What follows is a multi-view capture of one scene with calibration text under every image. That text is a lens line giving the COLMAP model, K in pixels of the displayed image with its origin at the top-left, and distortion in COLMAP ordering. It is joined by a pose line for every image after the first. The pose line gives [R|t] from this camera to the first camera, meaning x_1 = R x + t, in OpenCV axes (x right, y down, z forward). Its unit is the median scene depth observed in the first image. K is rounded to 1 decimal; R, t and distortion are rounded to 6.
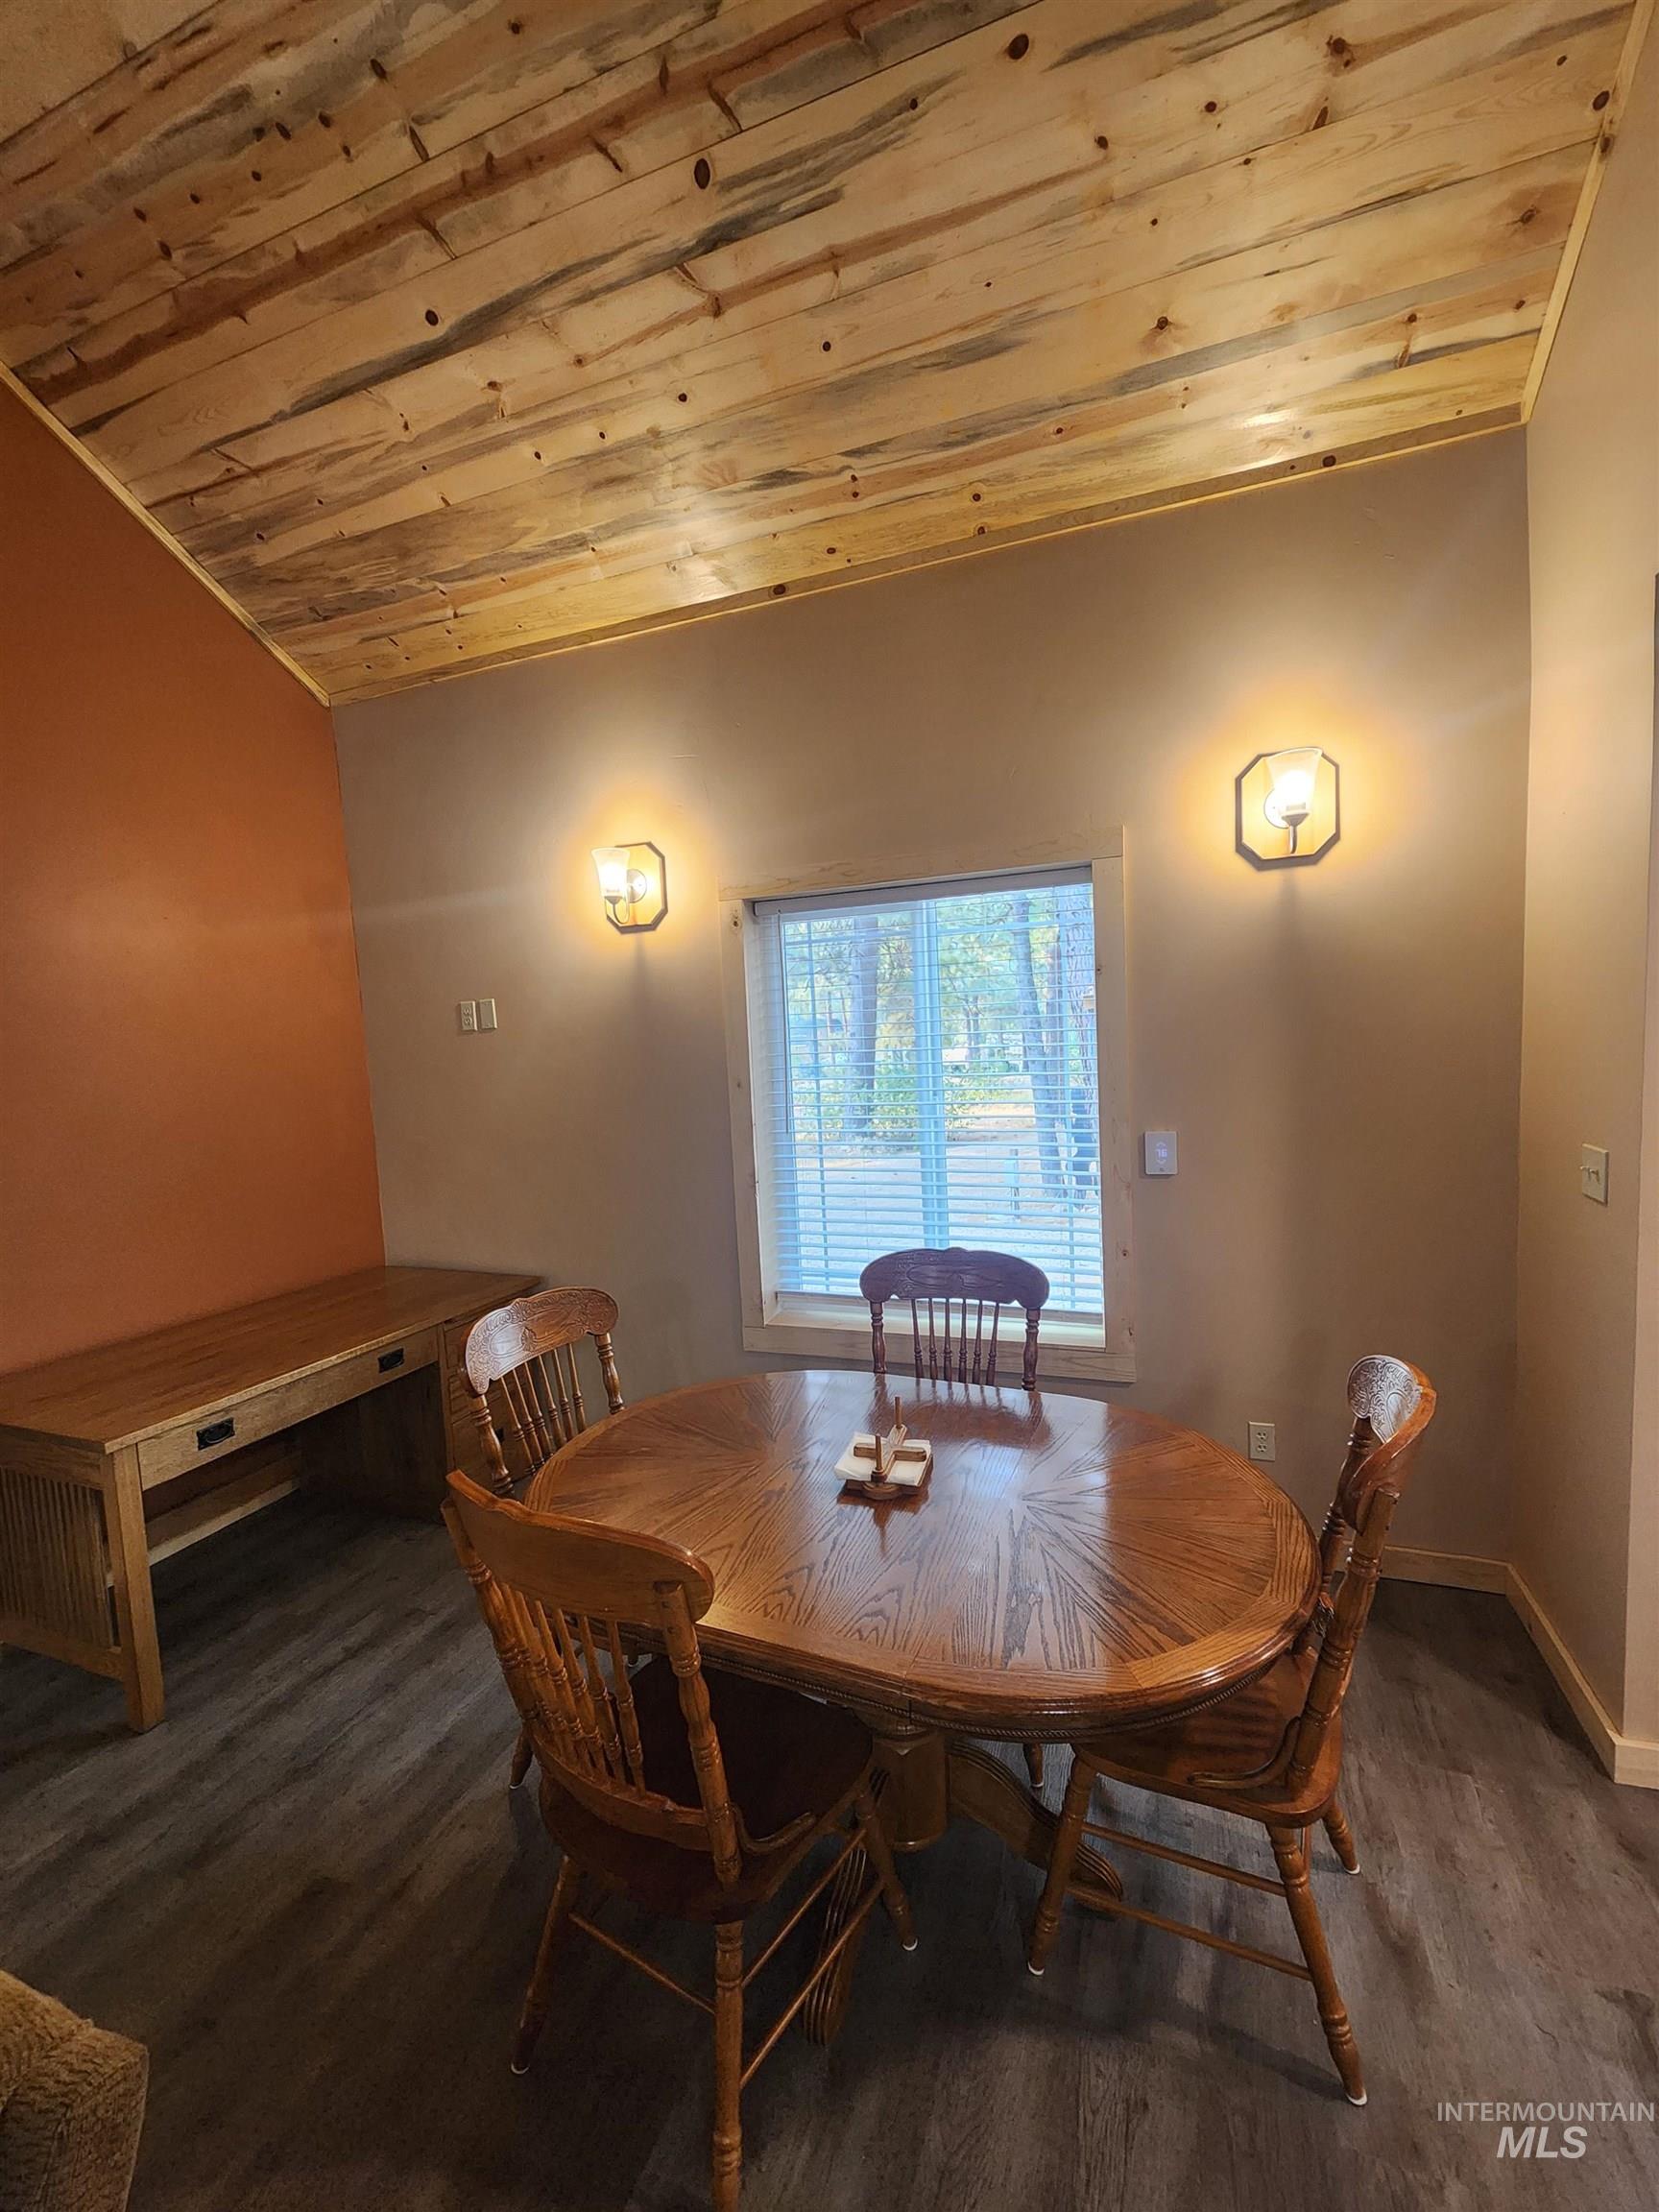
lens RADIAL K [[903.6, 0, 843.4], [0, 903.6, 1115.4], [0, 0, 1]] dist [0.000467, -0.001821]
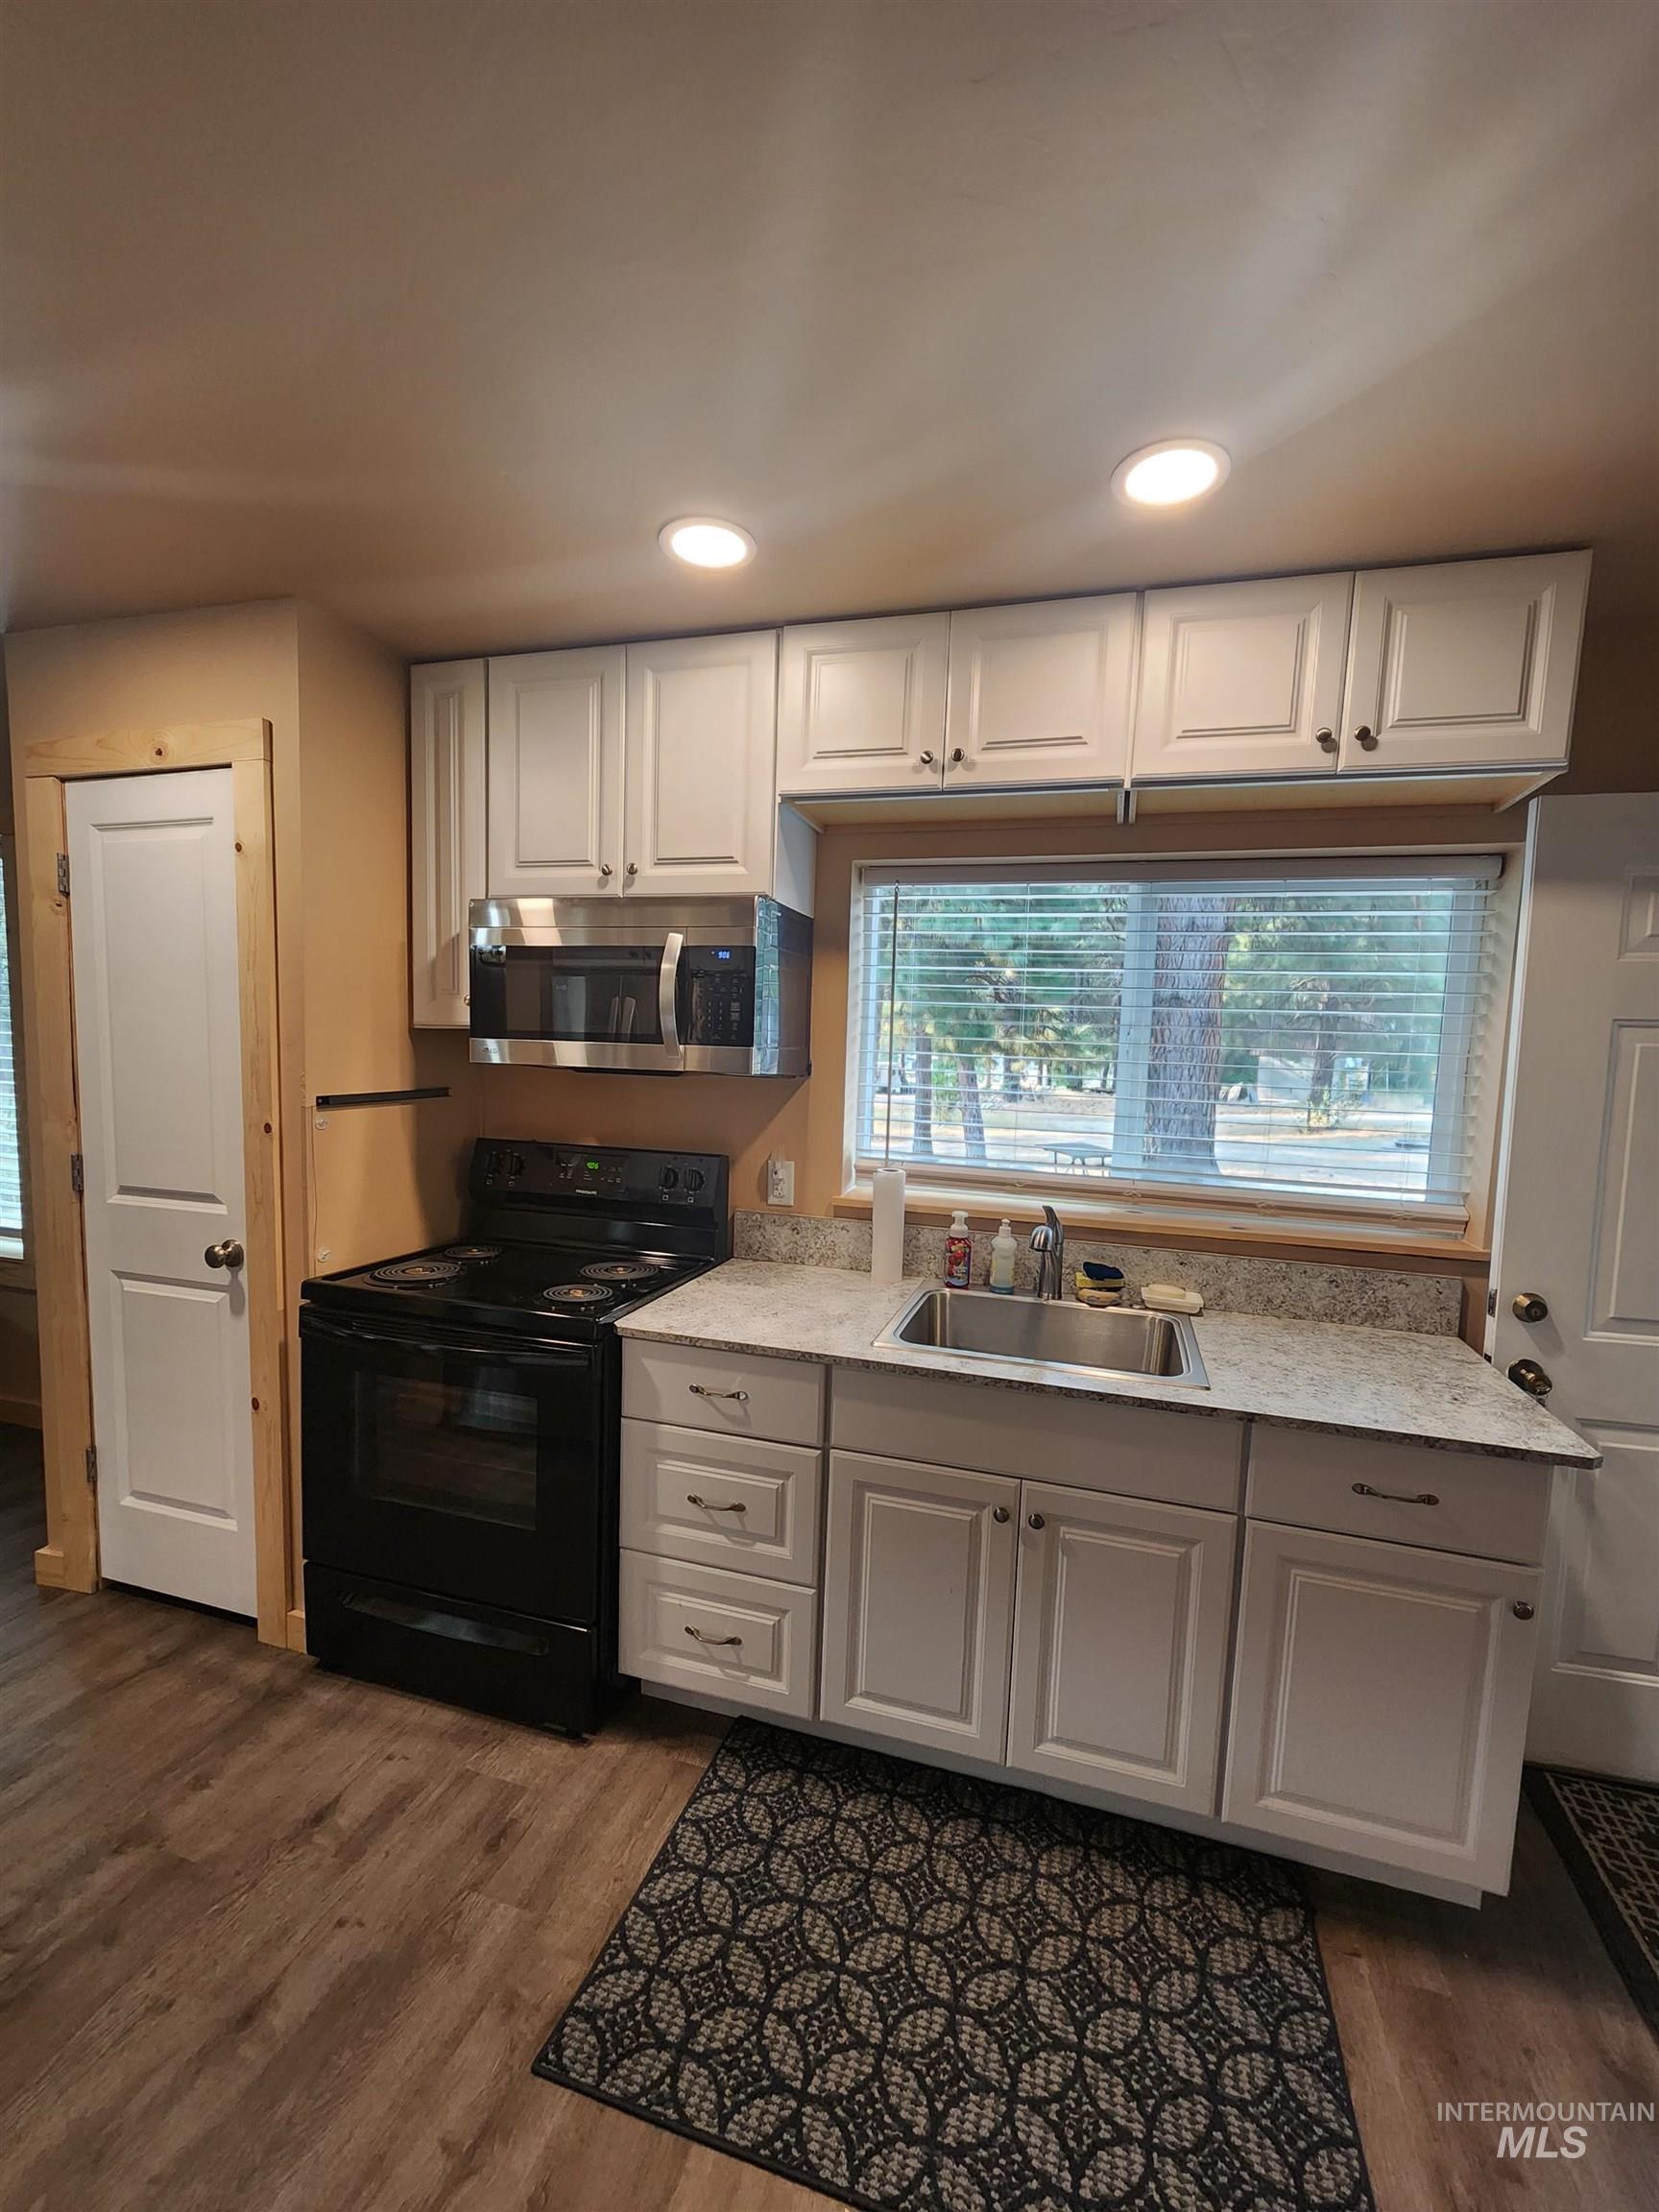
lens RADIAL K [[903.6, 0, 835.8], [0, 903.6, 1124.4], [0, 0, 1]] dist [0.000467, -0.001821]
pose [[0.994775, 0.065745, 0.078099, 1.345809], [-0.064909, 0.997804, -0.013193, 0.034238], [-0.078795, 0.008055, 0.996858, -0.264436]]
